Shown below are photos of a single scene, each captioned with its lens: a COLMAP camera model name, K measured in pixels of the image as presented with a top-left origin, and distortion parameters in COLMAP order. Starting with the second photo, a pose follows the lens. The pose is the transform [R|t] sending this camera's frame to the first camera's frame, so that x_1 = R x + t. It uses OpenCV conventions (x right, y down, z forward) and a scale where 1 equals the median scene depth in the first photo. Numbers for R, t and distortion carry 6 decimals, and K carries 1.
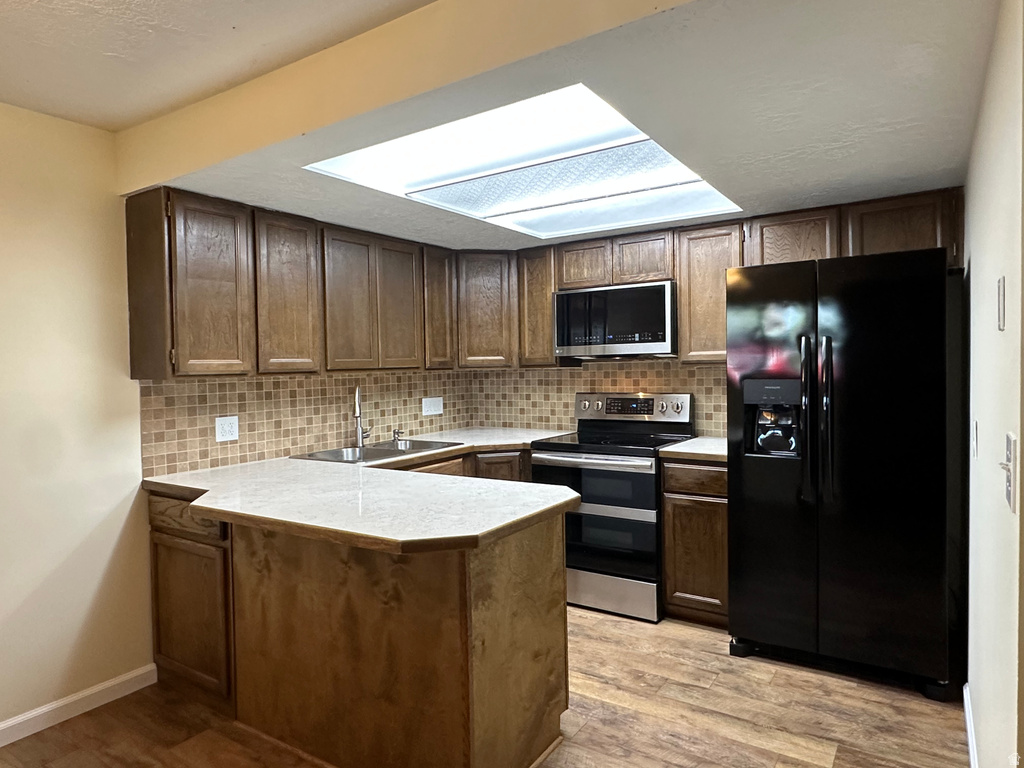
lens RADIAL K [[636.3, 0, 514.4], [0, 636.3, 385.3], [0, 0, 1]] dist [-0.004952, 0.002686]
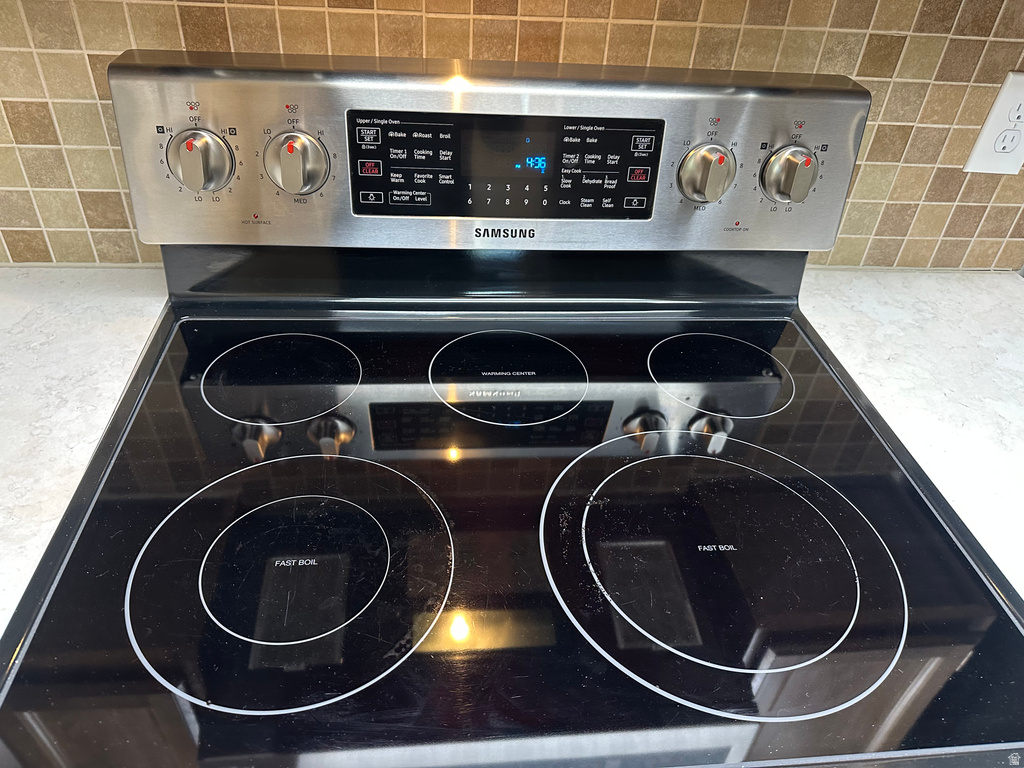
lens RADIAL K [[722.6, 0, 507.4], [0, 722.6, 386.5], [0, 0, 1]] dist [0.047349, -0.064503]
pose [[0.774274, -0.330130, 0.539920, 0.061762], [-0.055517, 0.814434, 0.577594, -0.032552], [-0.630410, -0.477191, 0.612267, 0.911299]]
